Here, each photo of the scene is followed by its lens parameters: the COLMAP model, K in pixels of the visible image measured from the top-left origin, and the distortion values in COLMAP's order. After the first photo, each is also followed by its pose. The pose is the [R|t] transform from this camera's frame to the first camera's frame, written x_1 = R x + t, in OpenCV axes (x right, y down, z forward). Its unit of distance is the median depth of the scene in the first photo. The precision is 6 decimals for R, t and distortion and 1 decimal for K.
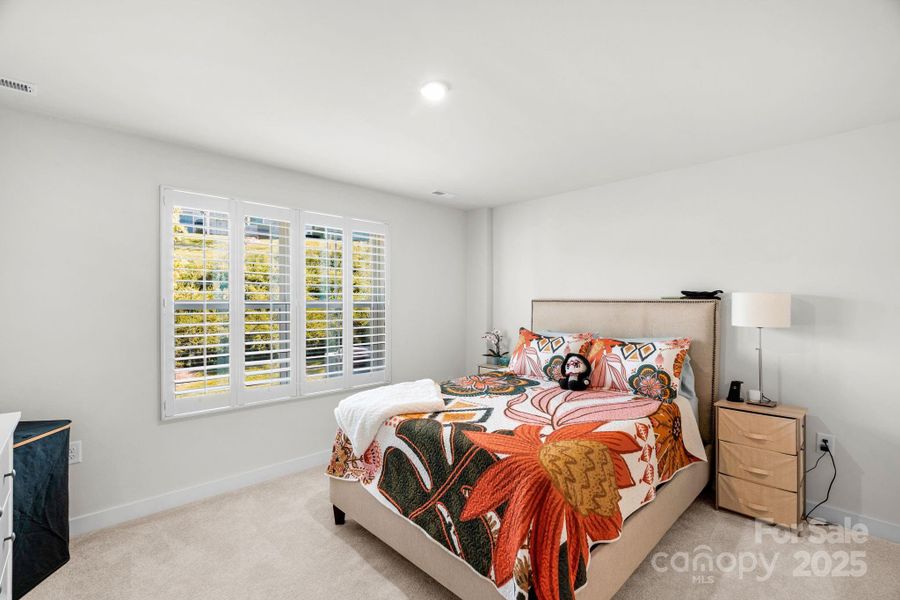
lens RADIAL K [[431.0, 0, 448.1], [0, 431.0, 299.7], [0, 0, 1]] dist [-0.012109, 0.003838]
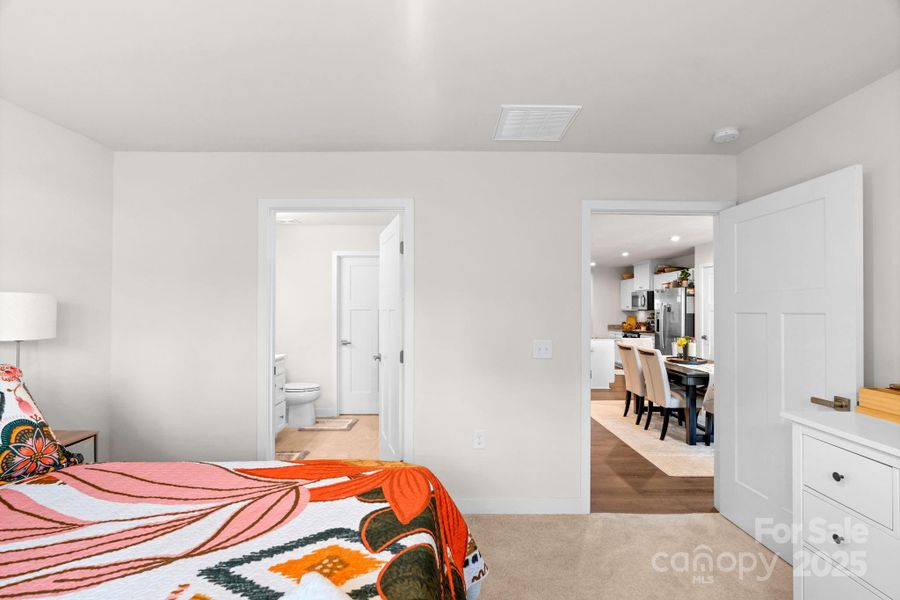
lens RADIAL K [[431.0, 0, 445.1], [0, 431.0, 301.7], [0, 0, 1]] dist [-0.012109, 0.003838]
pose [[-0.745363, 0.009678, 0.666588, -0.371638], [-0.002864, 0.999839, -0.017720, 0.011081], [-0.666652, -0.015117, -0.745216, 1.301954]]
